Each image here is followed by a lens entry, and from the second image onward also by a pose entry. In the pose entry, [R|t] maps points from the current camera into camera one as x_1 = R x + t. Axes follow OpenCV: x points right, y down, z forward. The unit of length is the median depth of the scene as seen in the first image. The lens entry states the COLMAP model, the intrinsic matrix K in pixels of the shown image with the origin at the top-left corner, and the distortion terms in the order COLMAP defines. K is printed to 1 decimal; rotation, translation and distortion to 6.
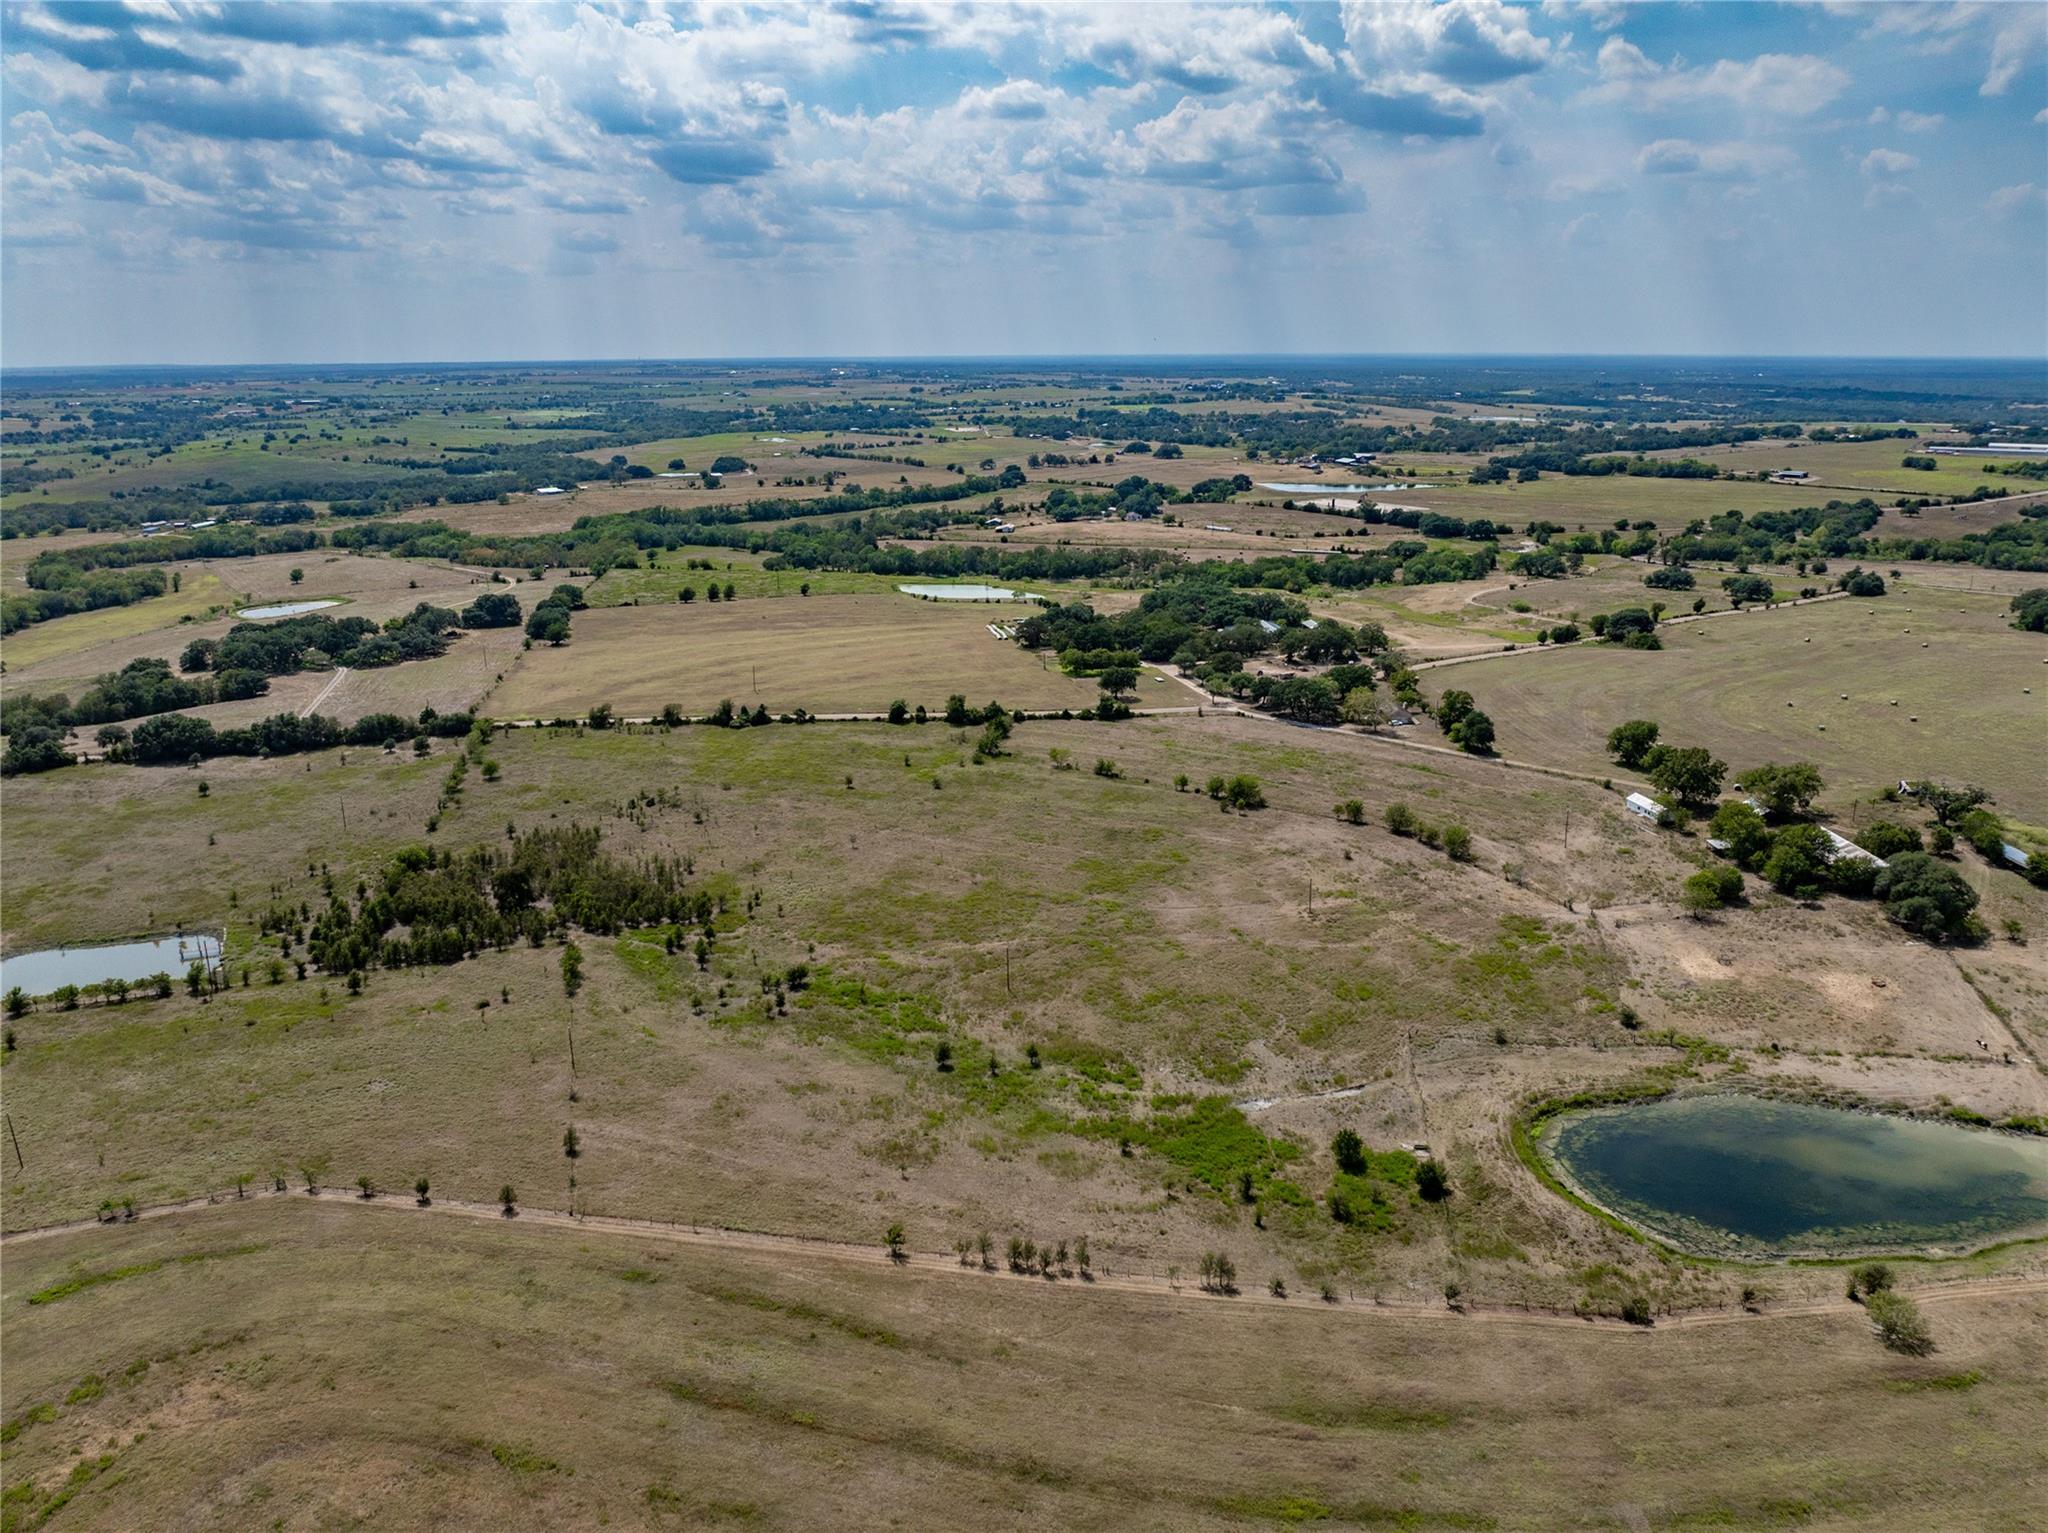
lens RADIAL K [[1429.3, 0, 1029.8], [0, 1429.3, 761.6], [0, 0, 1]] dist [-0.050343, 0.023194]
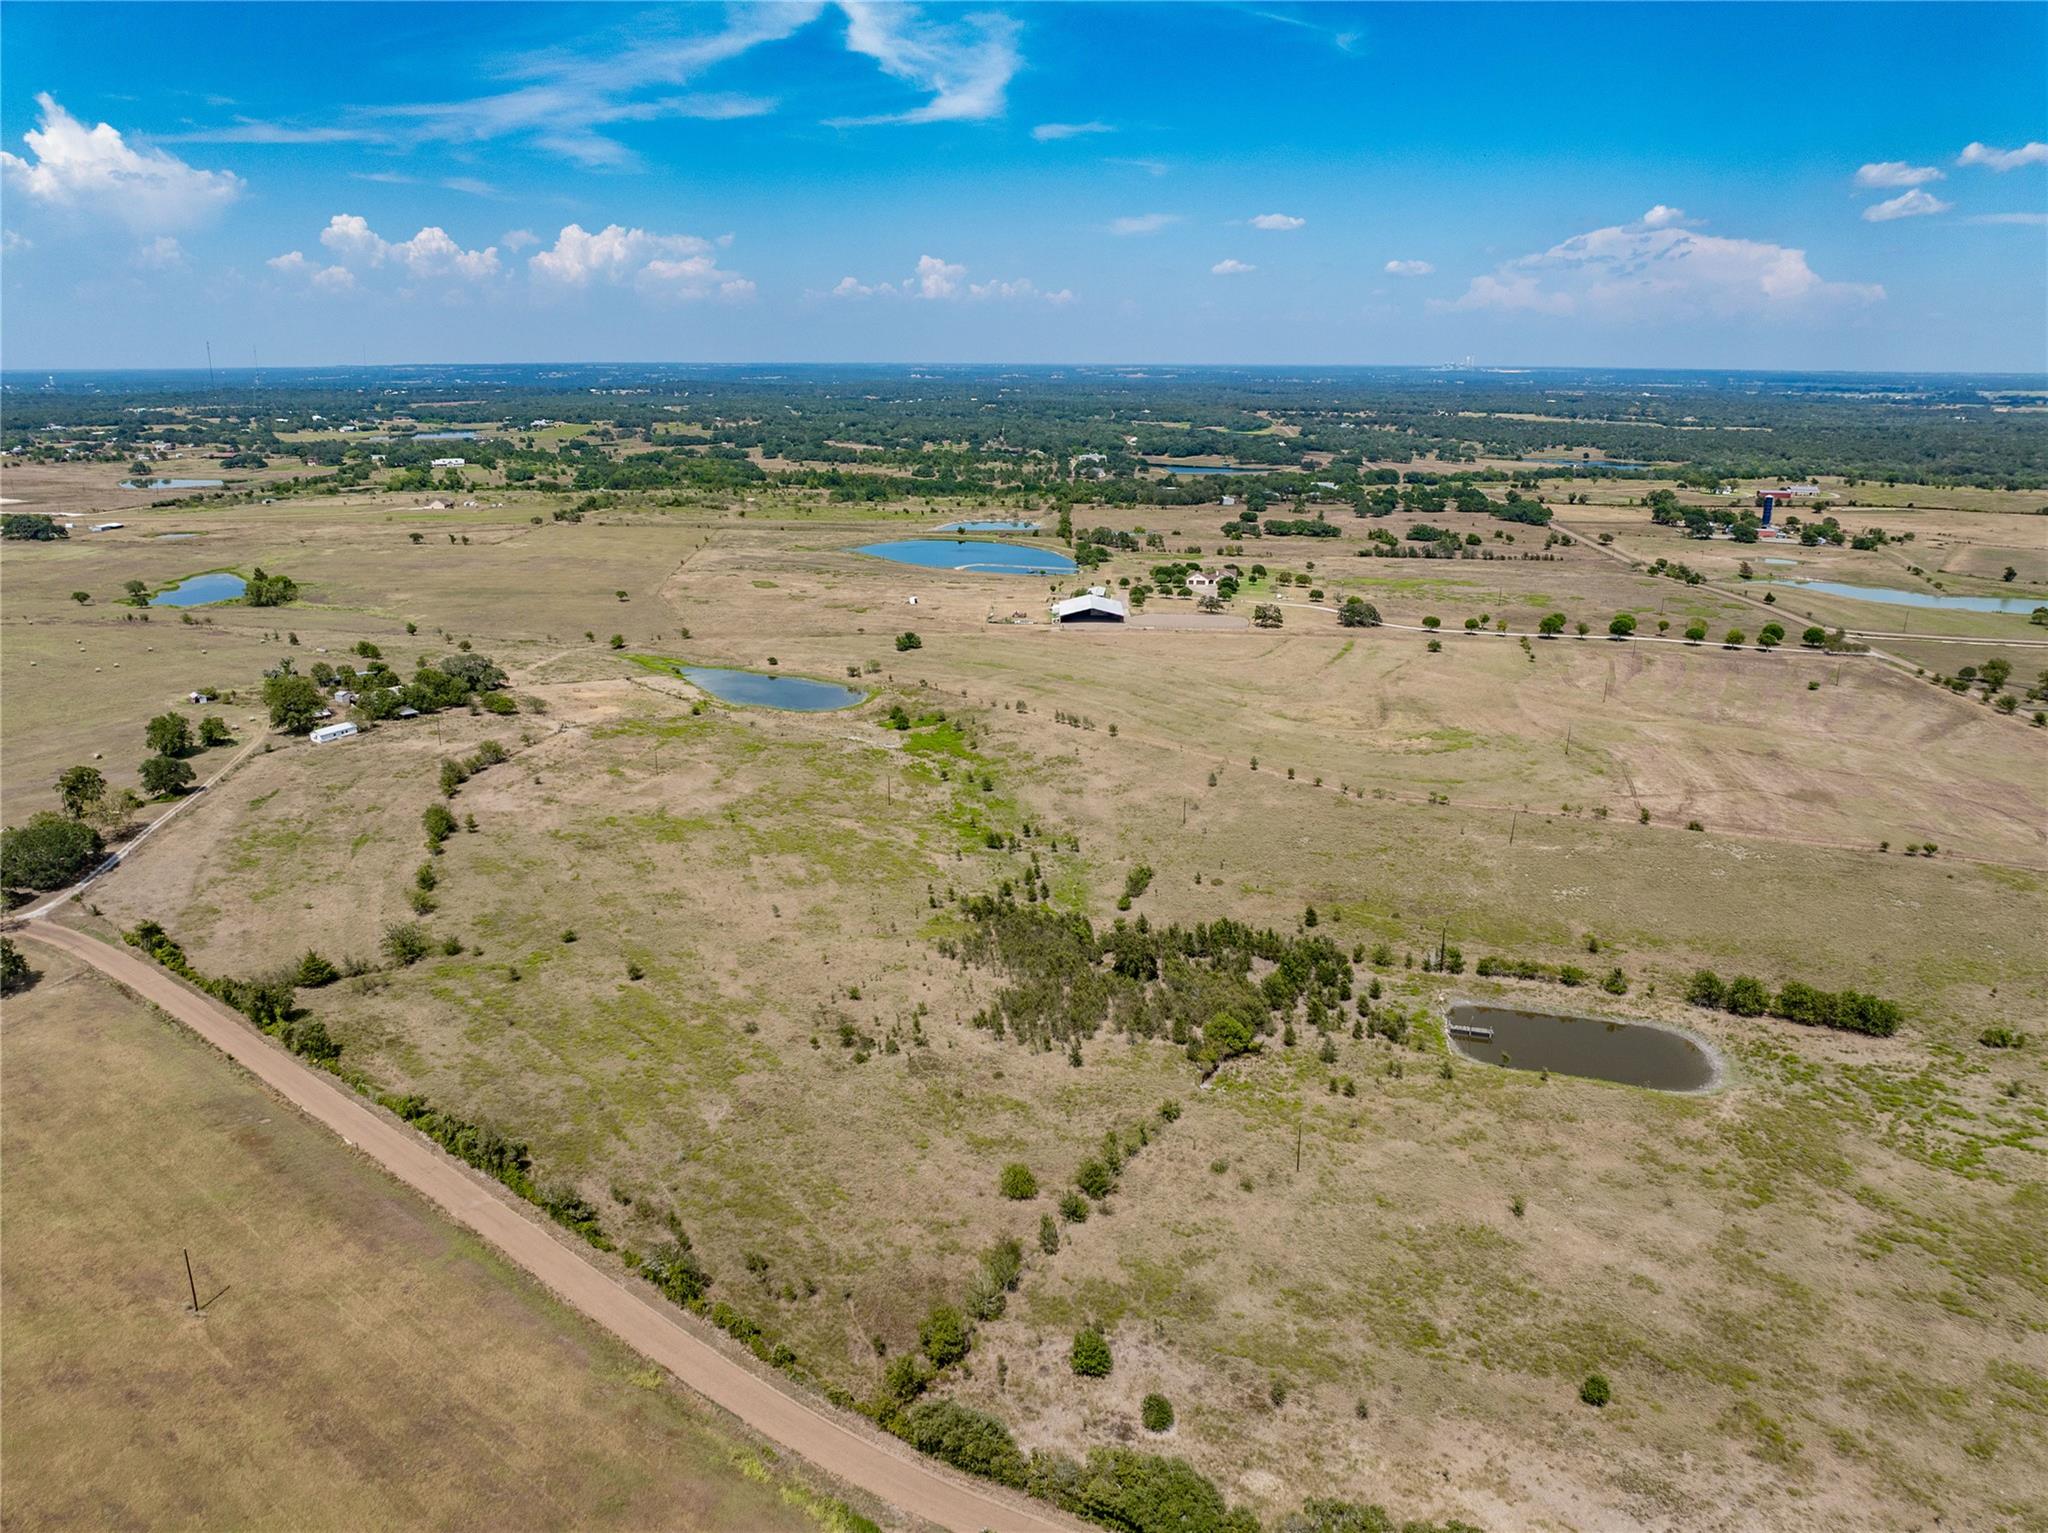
lens RADIAL K [[1439.9, 0, 1024.0], [0, 1439.9, 766.5], [0, 0, 1]] dist [-0.060635, 0.039285]
pose [[-0.795761, -0.160982, 0.583823, -0.253283], [0.170815, 0.865220, 0.471398, -0.139388], [-0.581022, 0.474846, -0.661010, 0.491499]]
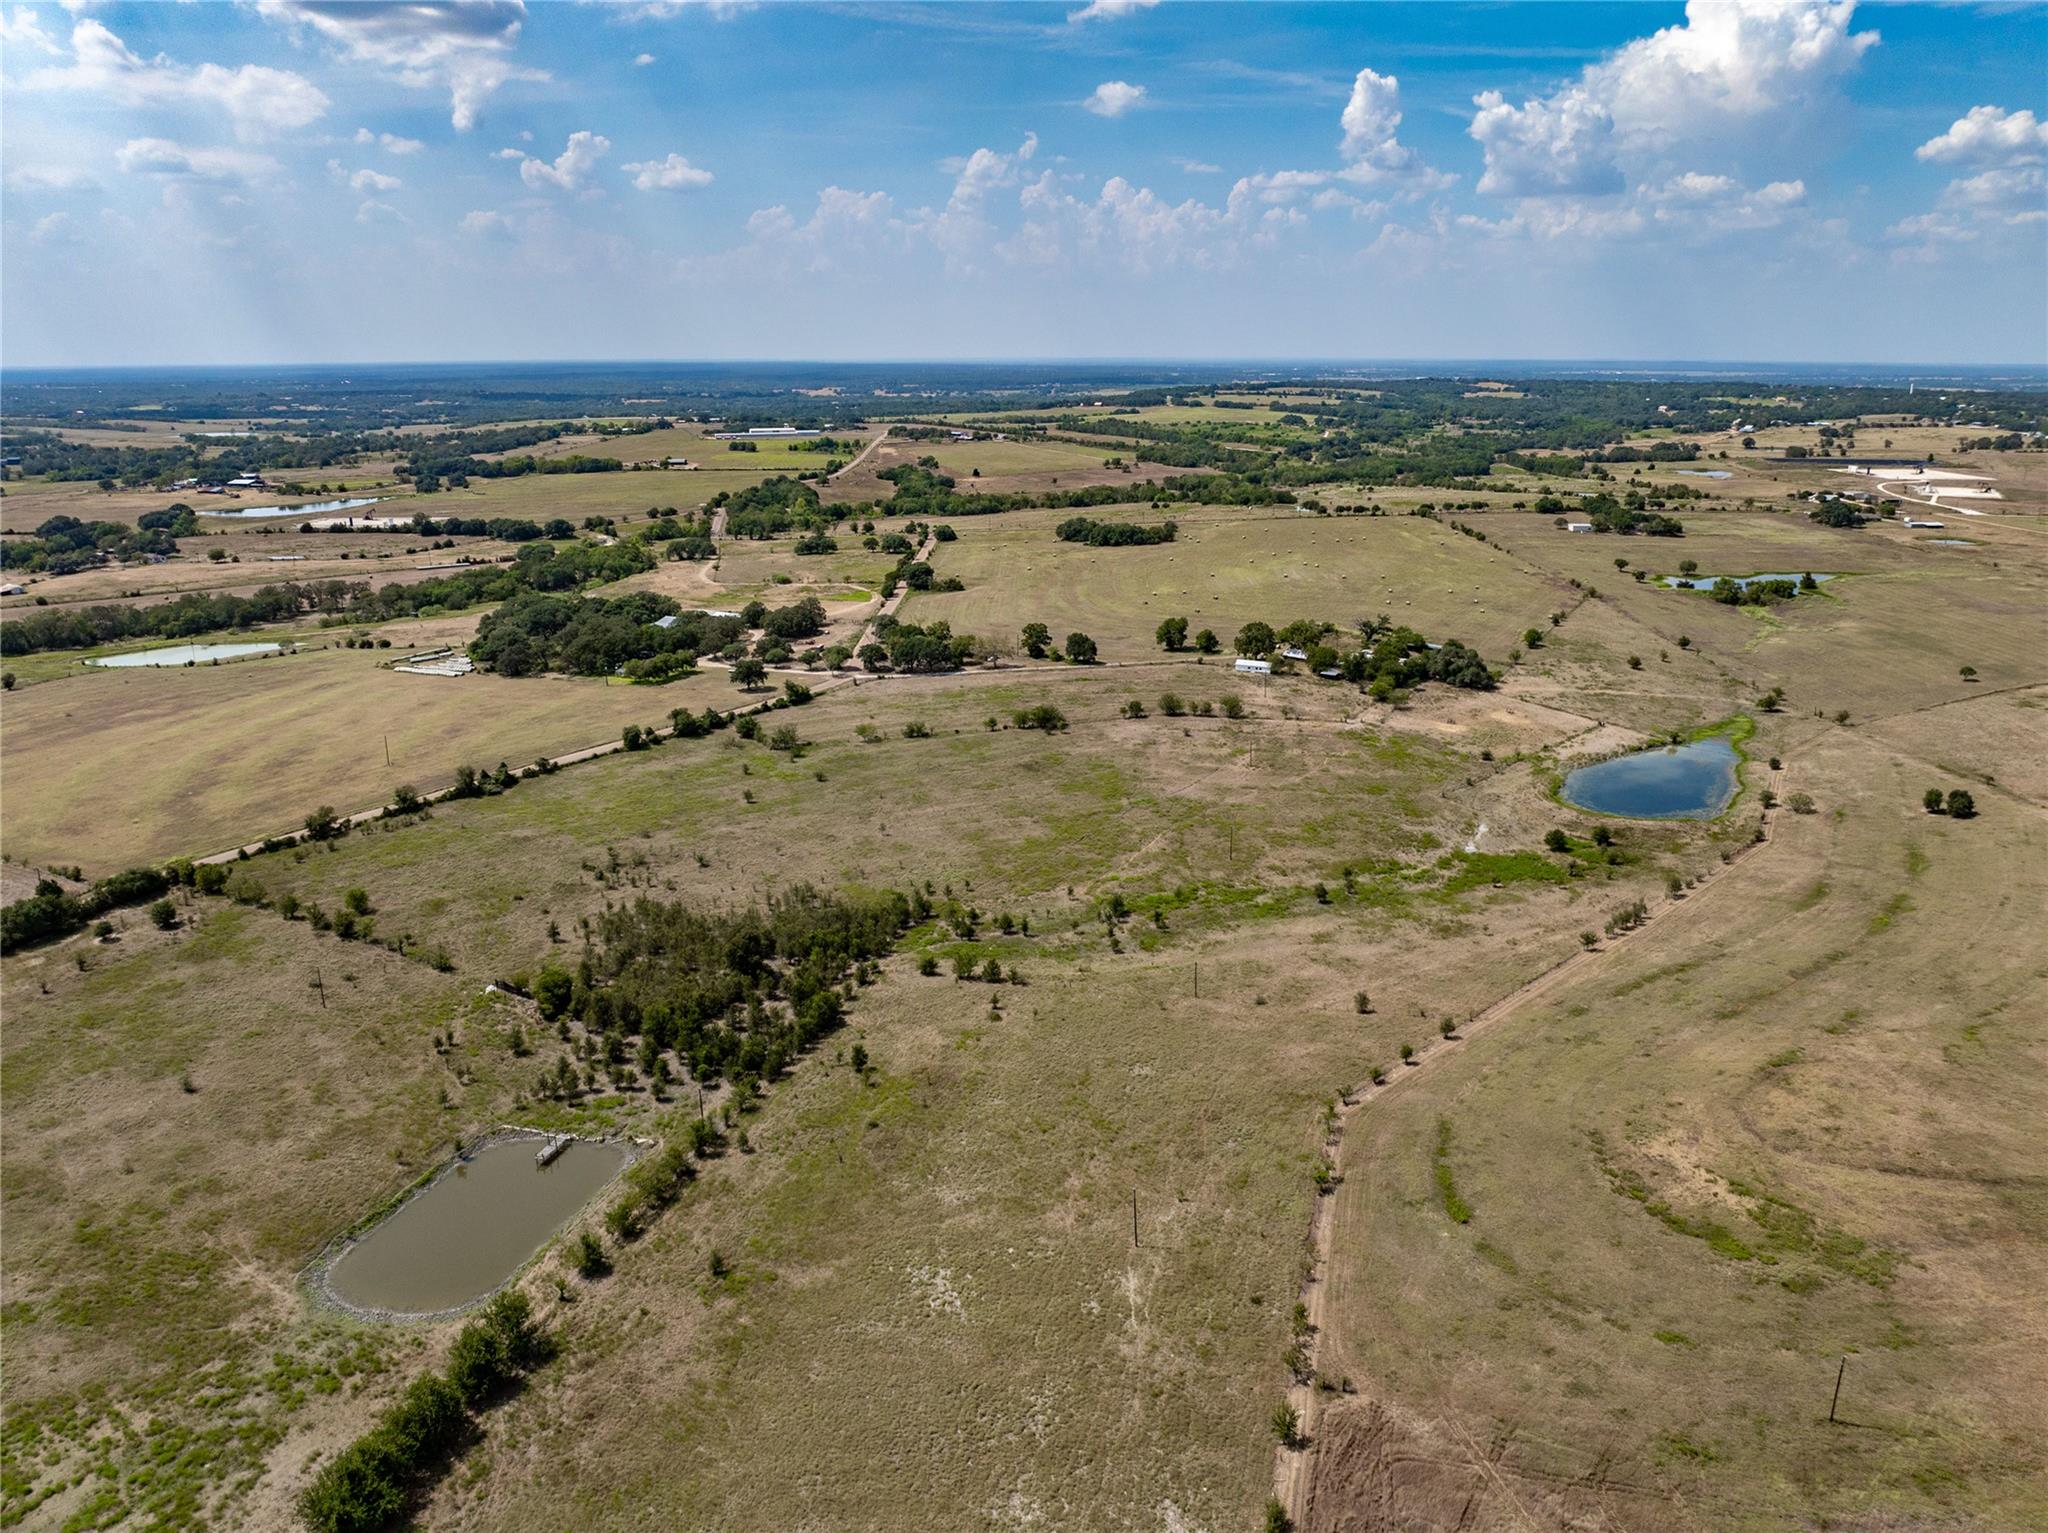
lens RADIAL K [[1429.9, 0, 1029.5], [0, 1429.9, 755.3], [0, 0, 1]] dist [-0.040084, 0.006070]
pose [[0.587633, -0.214507, 0.780176, -0.289438], [0.222368, 0.969905, 0.099184, -0.025318], [-0.777972, 0.115202, 0.617648, 0.092551]]
